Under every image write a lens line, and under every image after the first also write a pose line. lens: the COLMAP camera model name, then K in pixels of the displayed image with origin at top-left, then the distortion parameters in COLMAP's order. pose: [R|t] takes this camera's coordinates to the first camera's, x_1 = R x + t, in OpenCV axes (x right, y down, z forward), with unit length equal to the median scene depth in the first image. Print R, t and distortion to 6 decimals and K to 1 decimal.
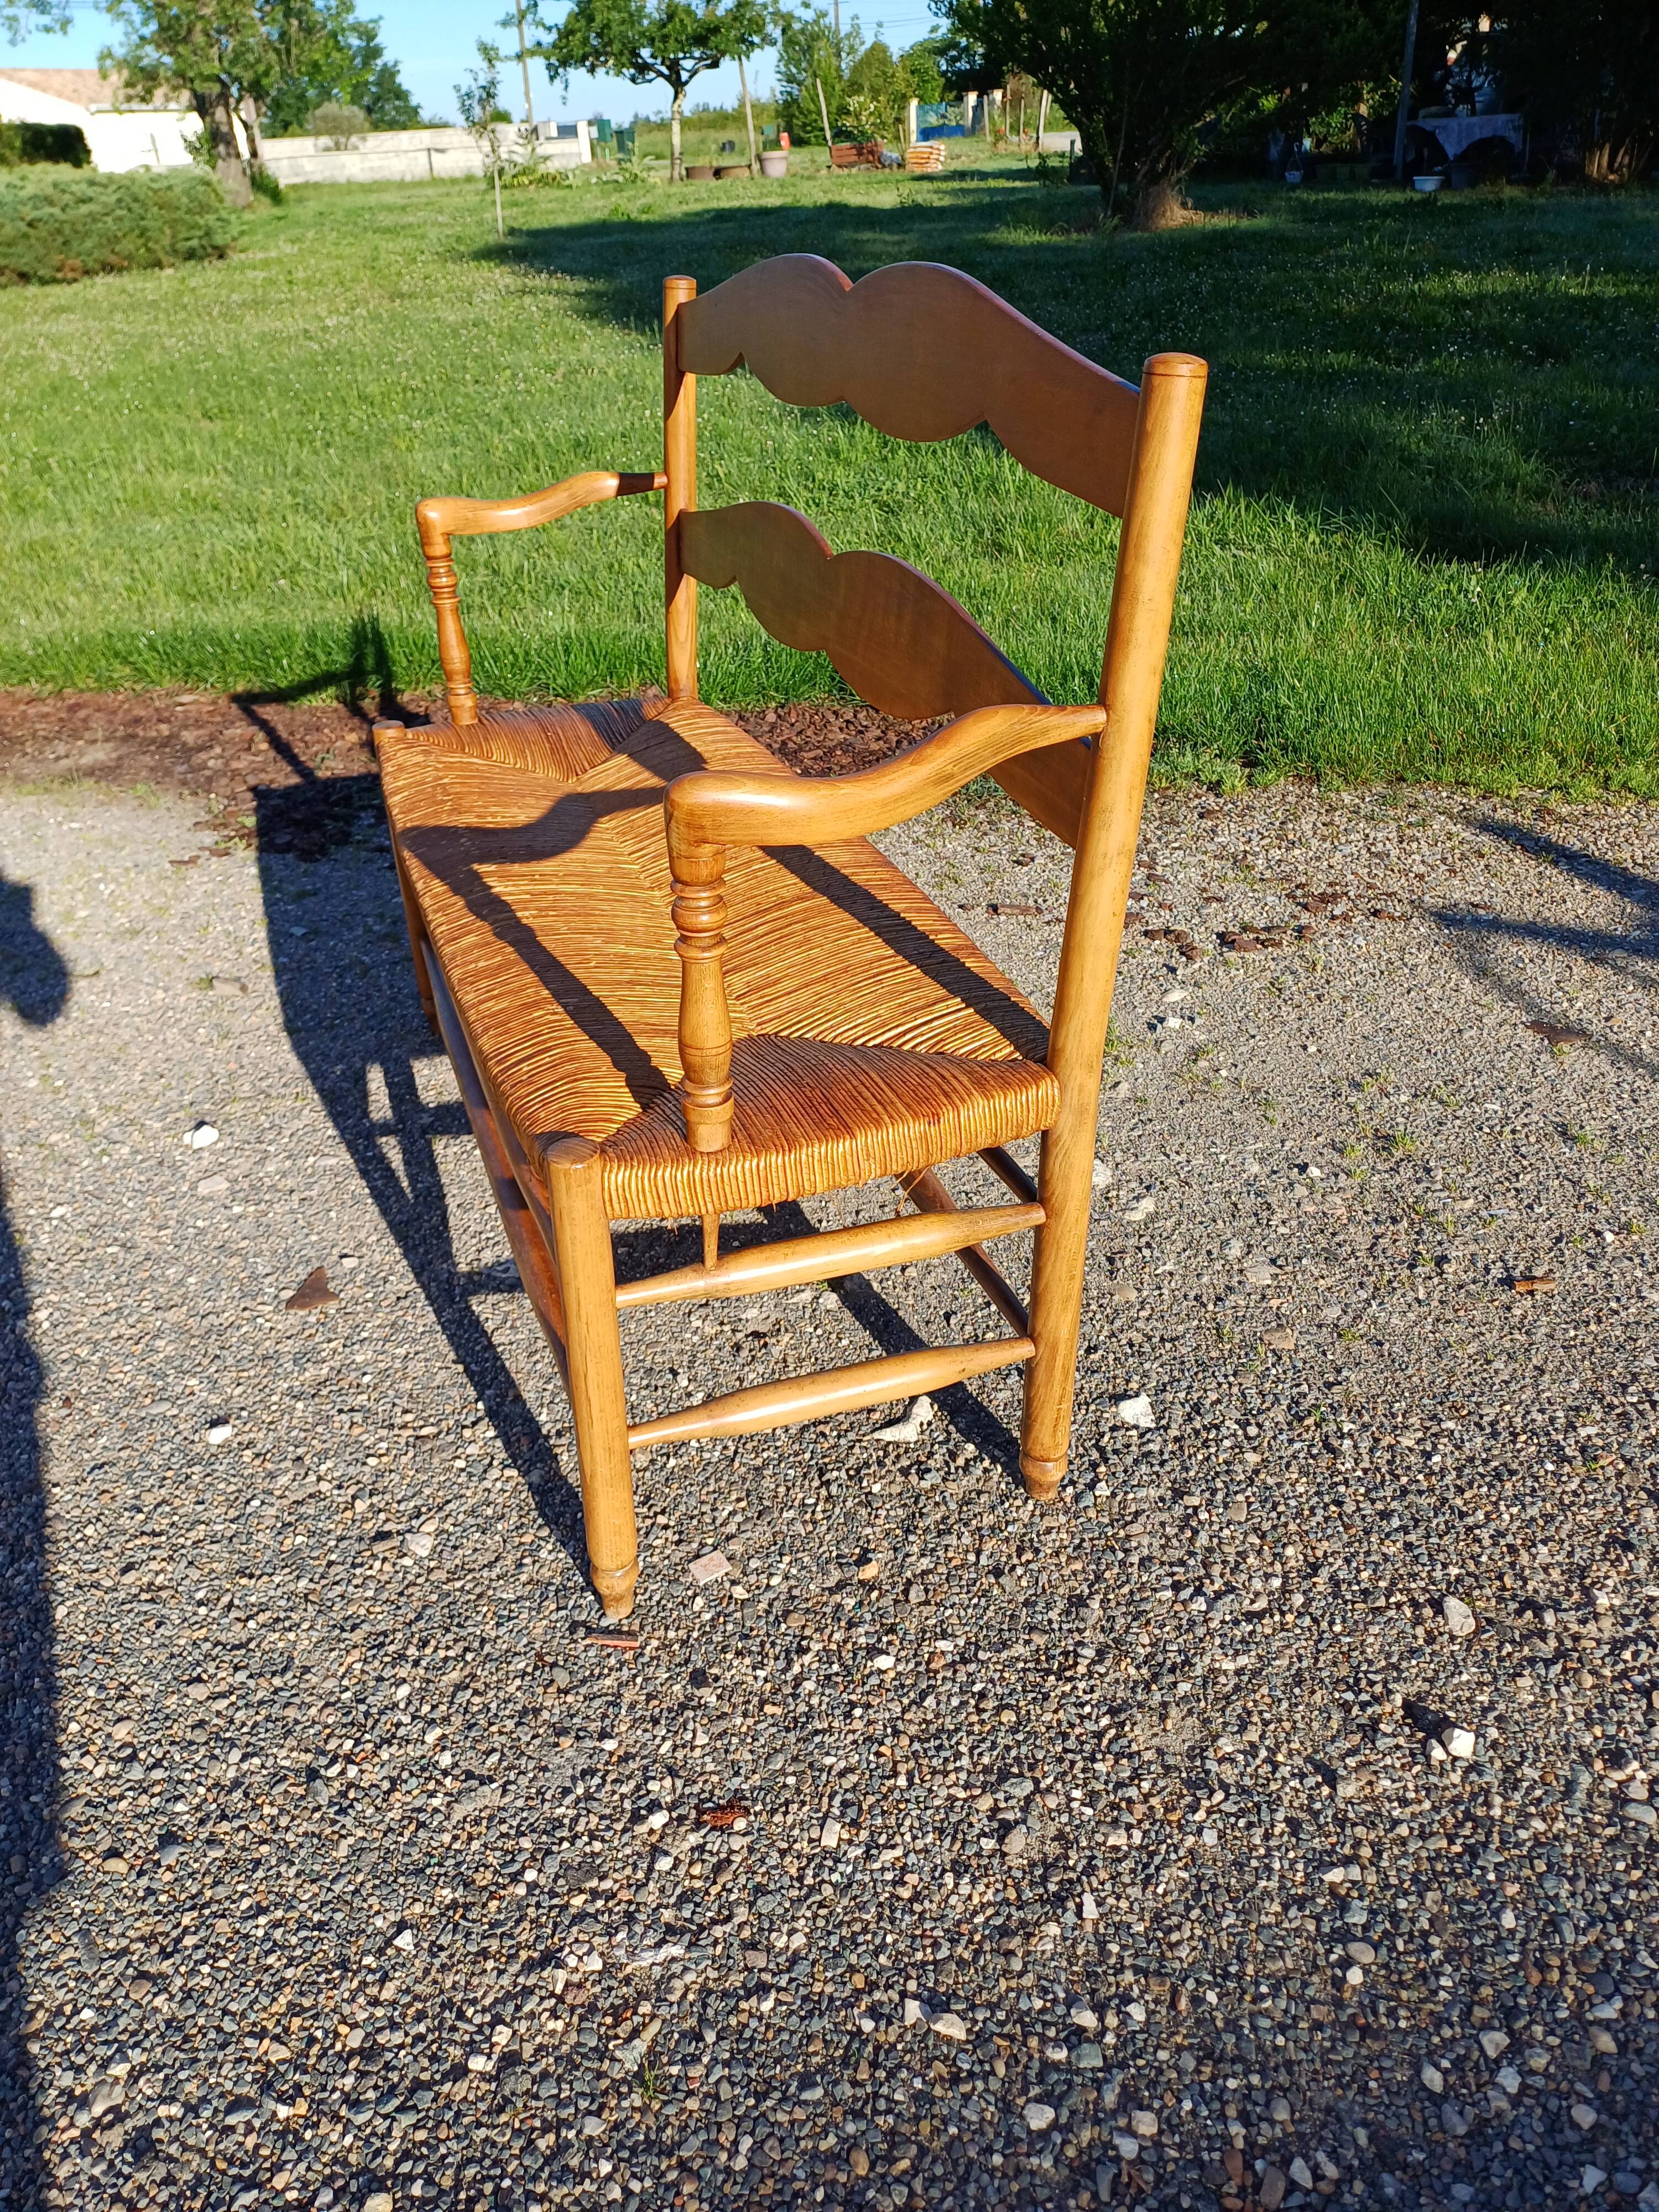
lens RADIAL K [[1632.6, 0, 811.1], [0, 1632.6, 1070.8], [0, 0, 1]] dist [0.063290, -0.055892]
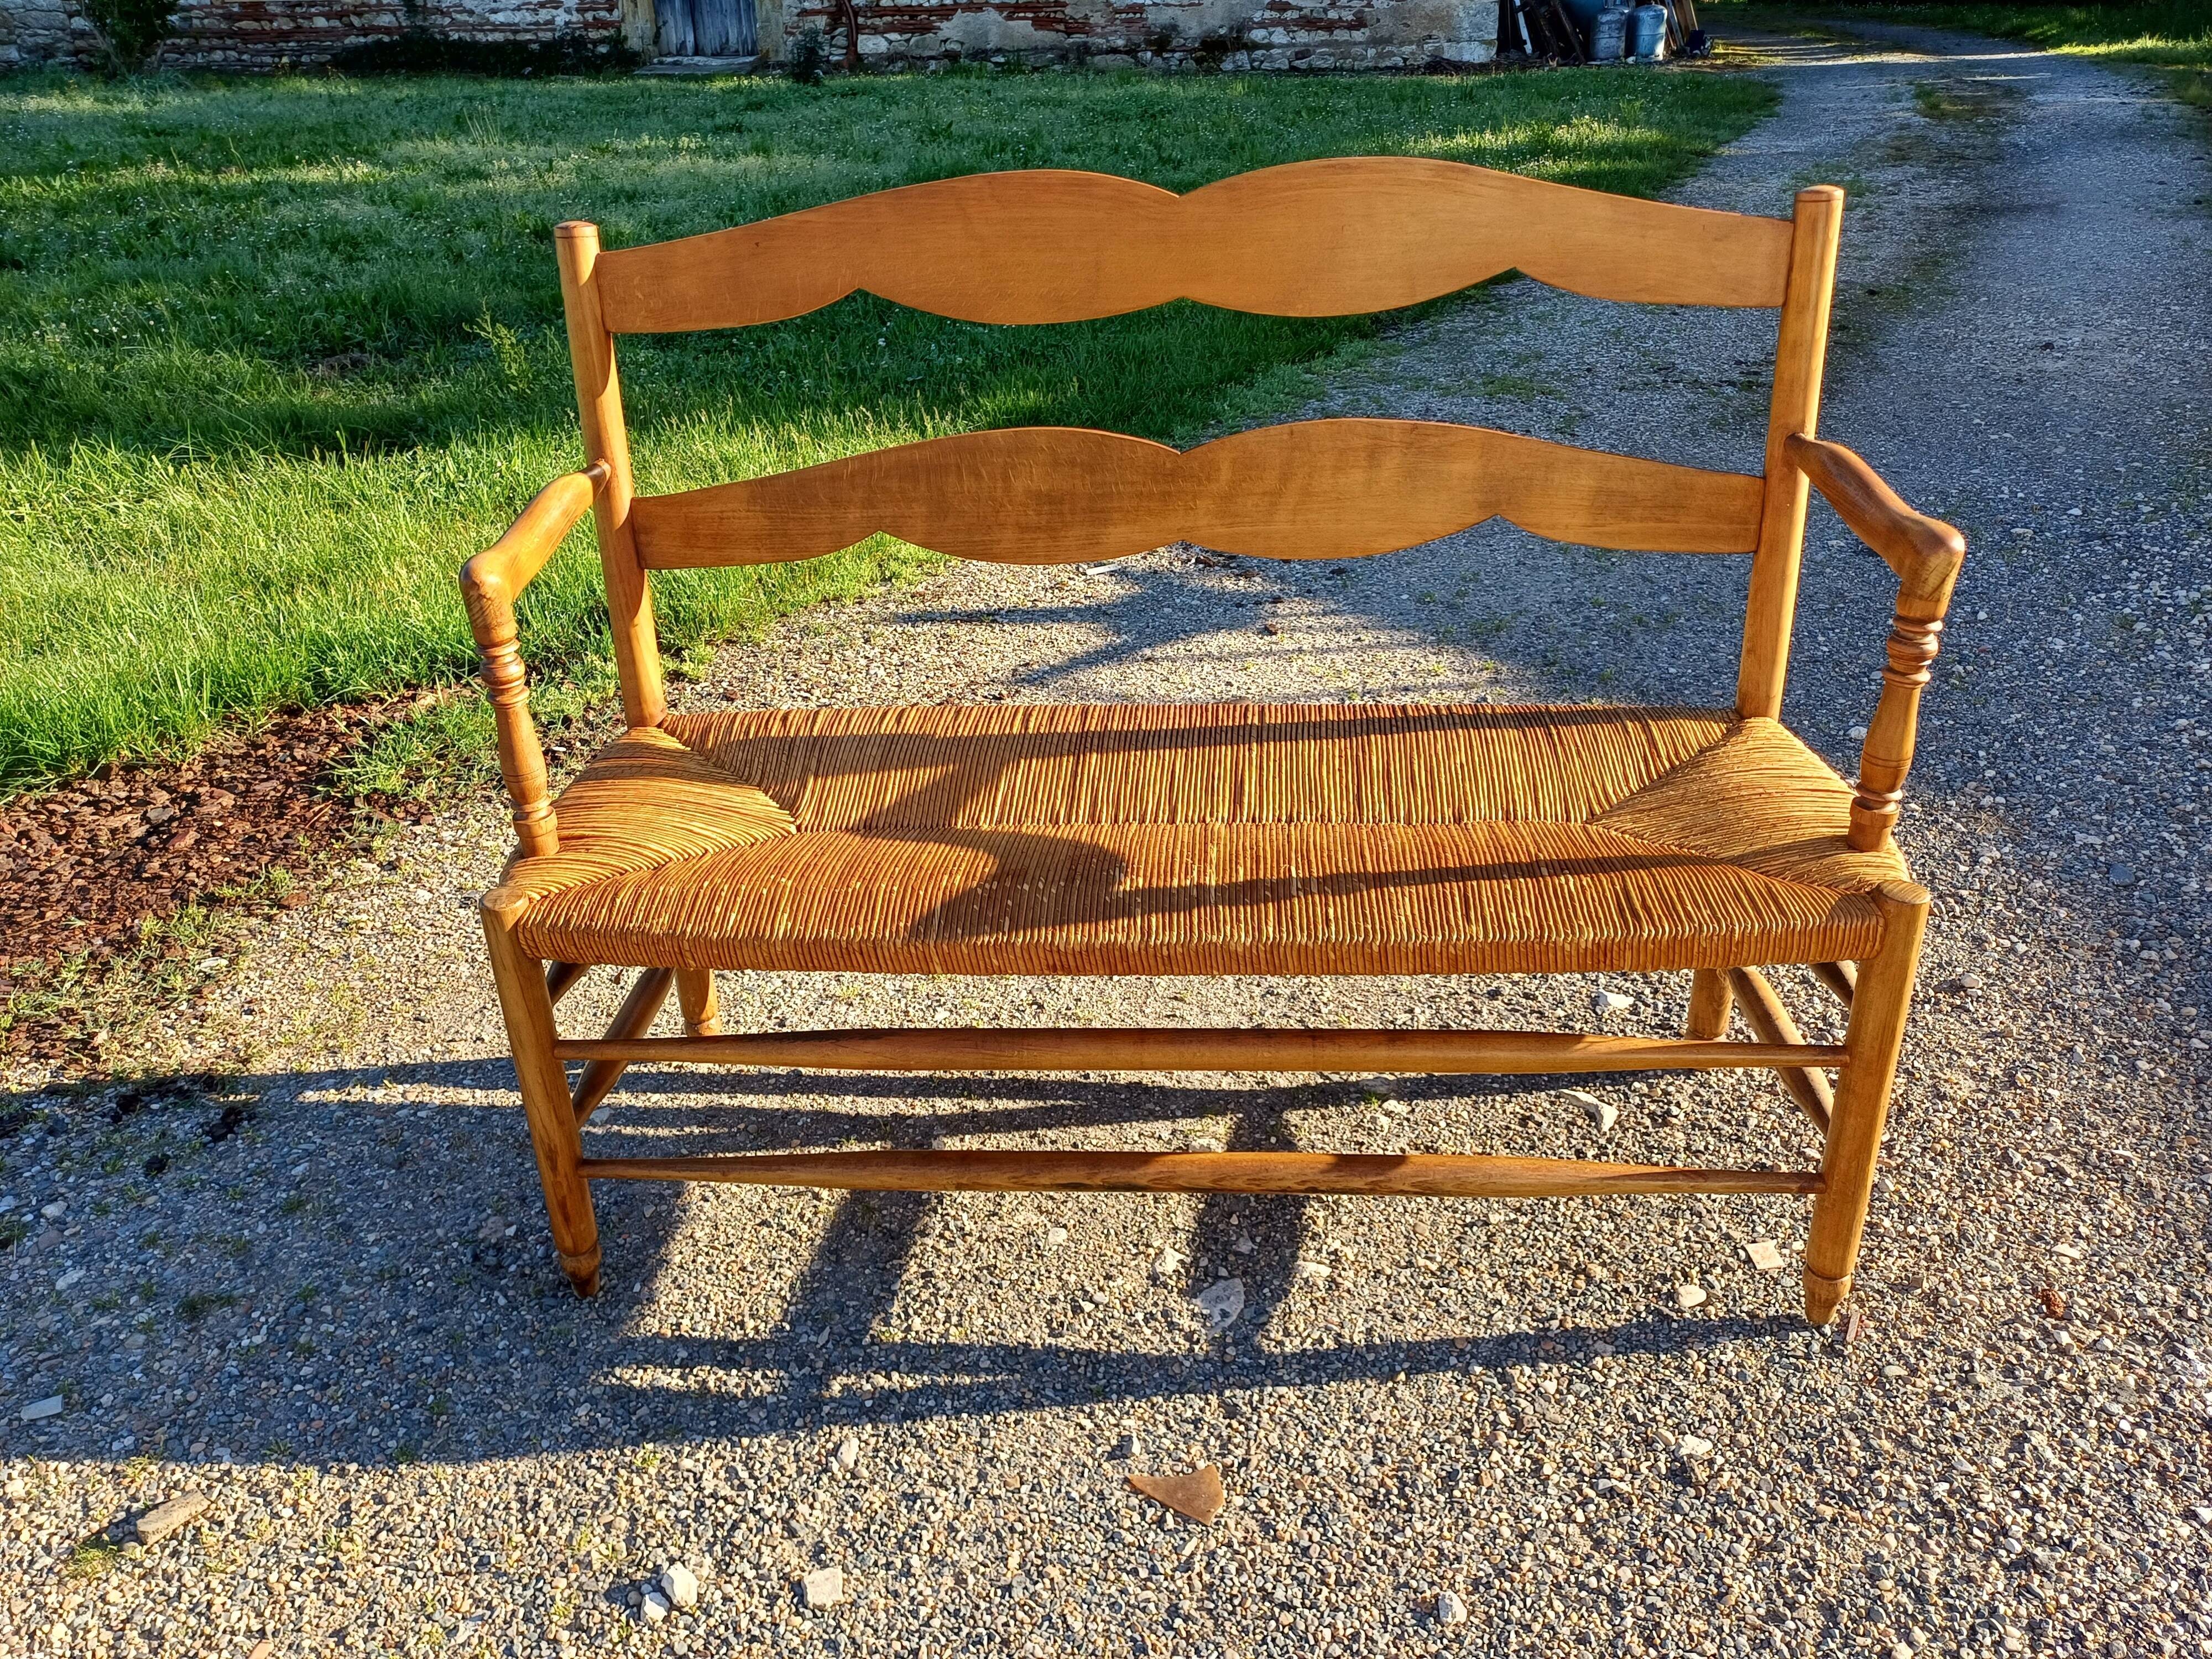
lens RADIAL K [[1632.6, 0, 1089.0], [0, 1632.6, 813.9], [0, 0, 1]] dist [0.063290, -0.055892]
pose [[0.385792, -0.397344, 0.832636, -1.257836], [0.457132, 0.866254, 0.201580, -0.470156], [-0.801371, 0.302857, 0.515832, 0.829156]]
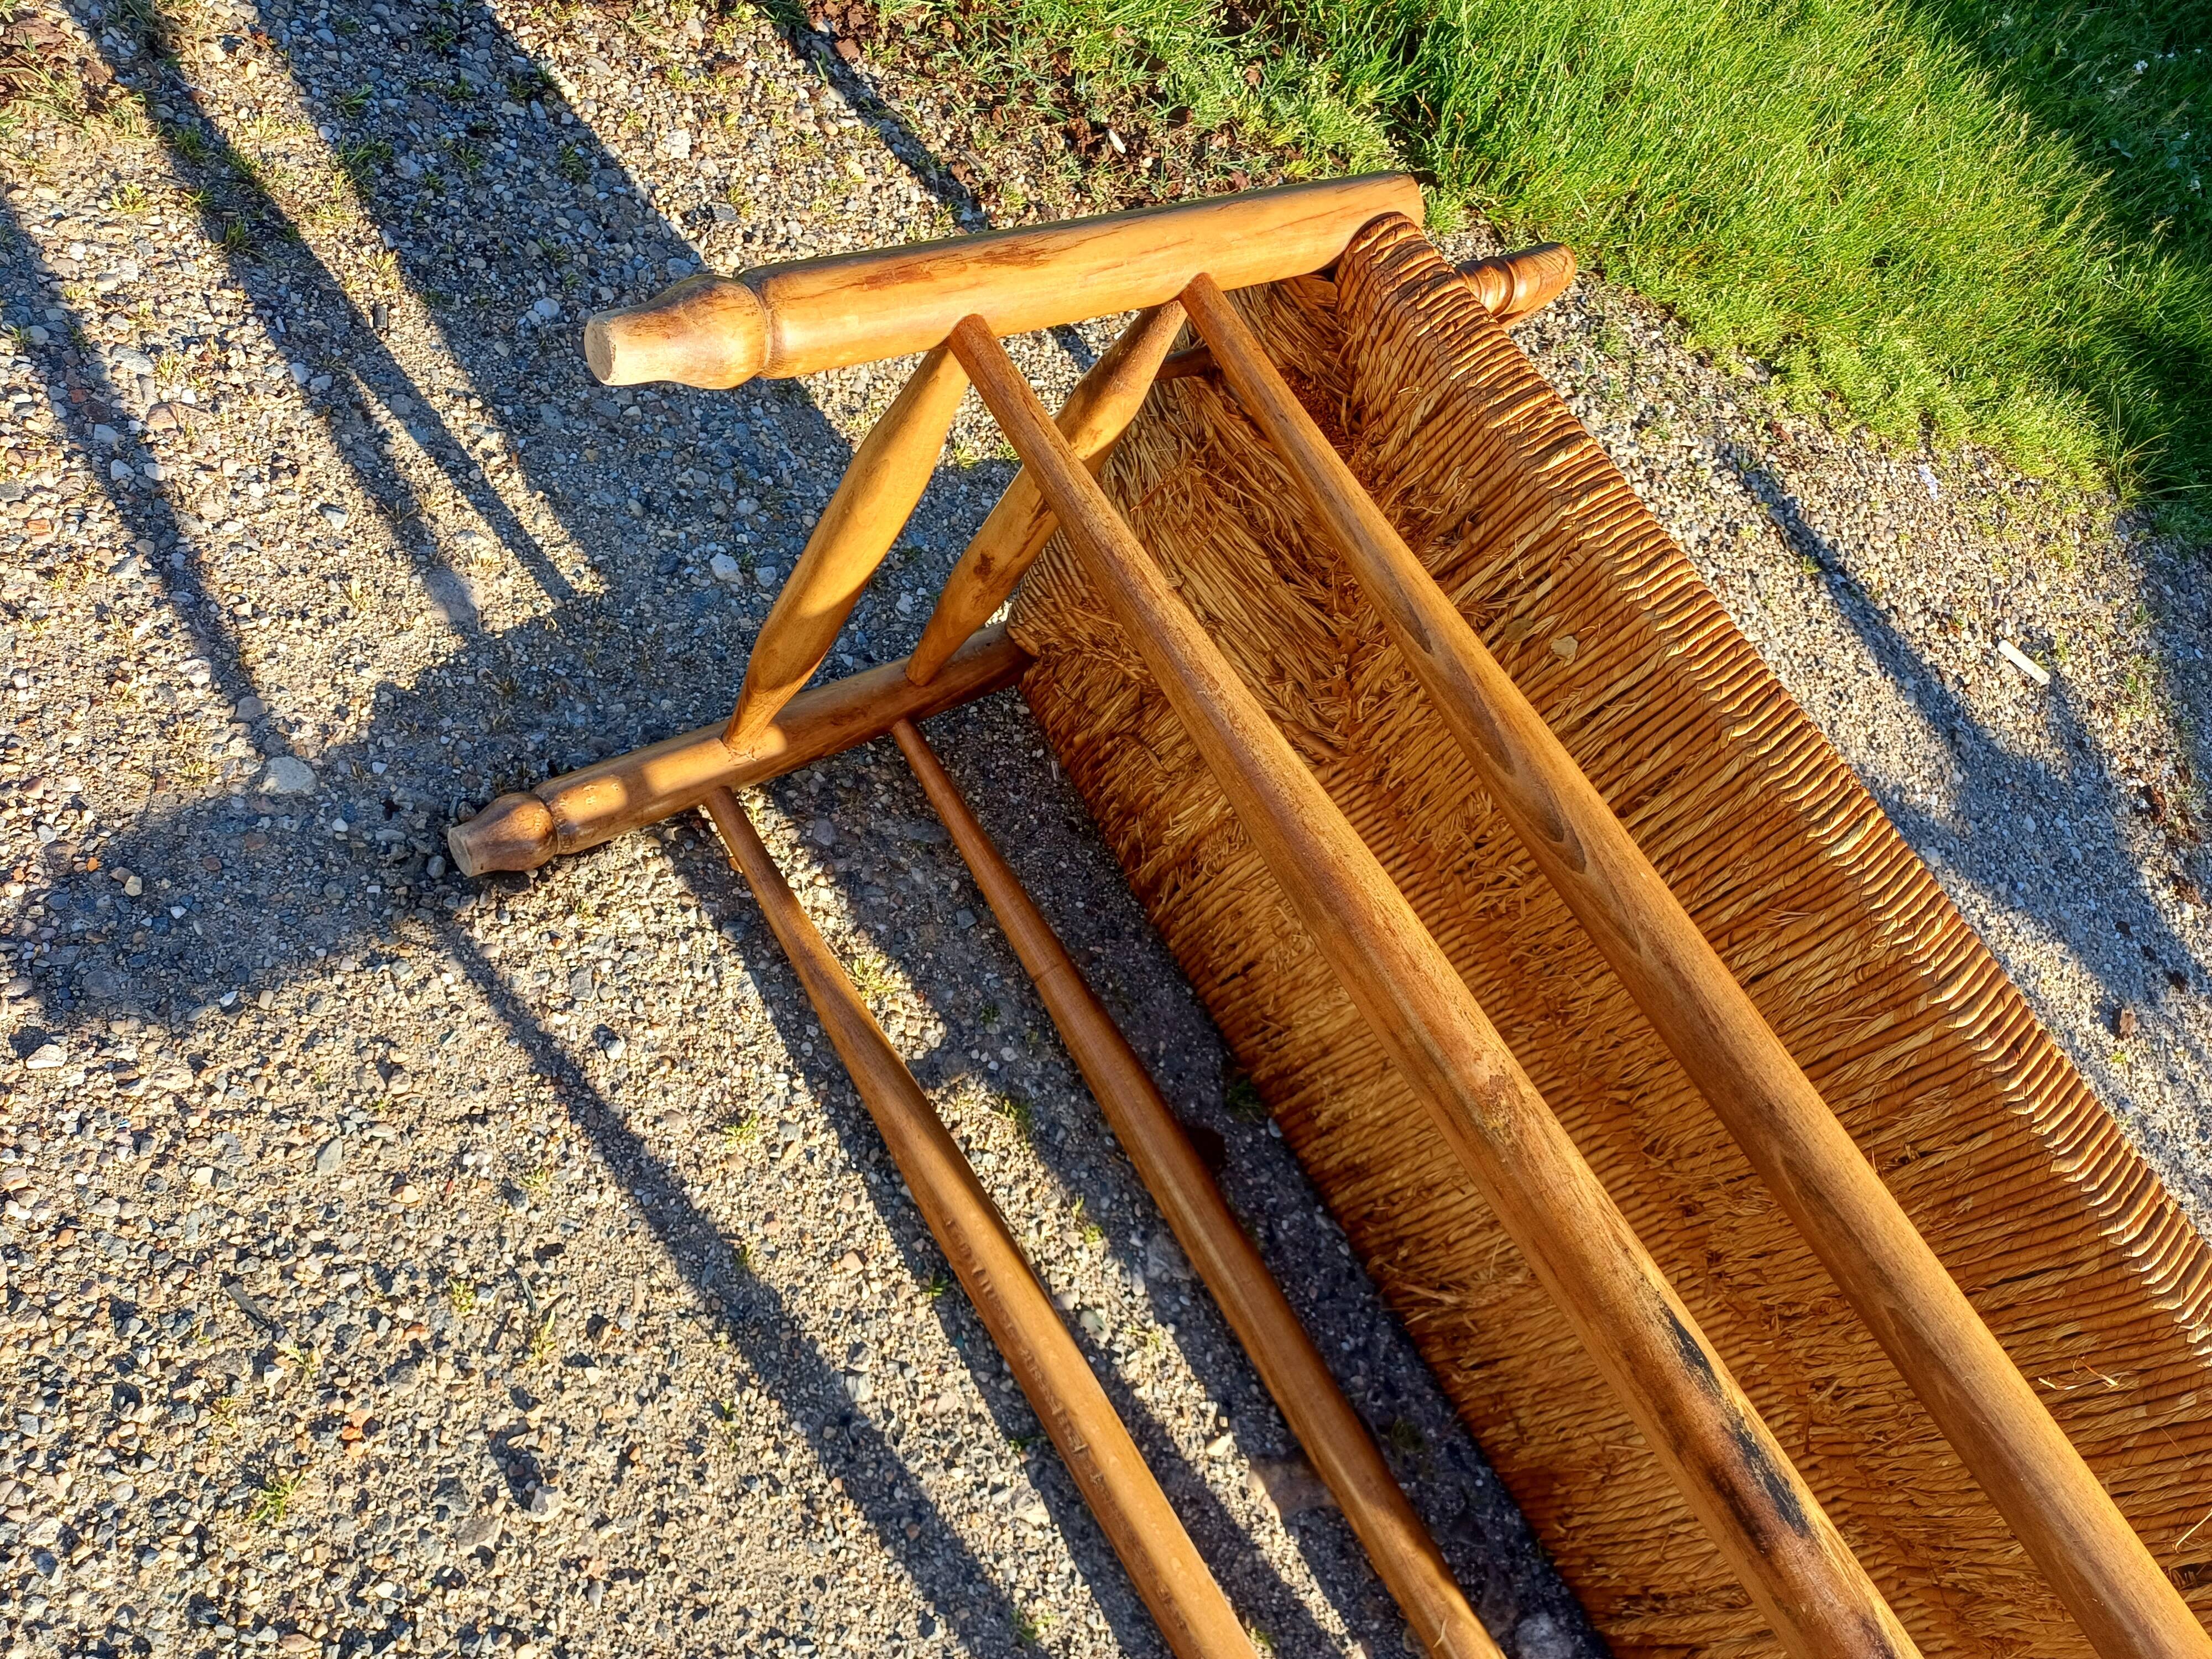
lens RADIAL K [[1650.6, 0, 1077.0], [0, 1650.6, 827.8], [0, 0, 1]] dist [0.047455, -0.040872]
pose [[0.812659, 0.002843, 0.582733, -0.396945], [-0.321808, 0.835870, 0.444703, -0.541572], [-0.485825, -0.548919, 0.680192, 1.406187]]
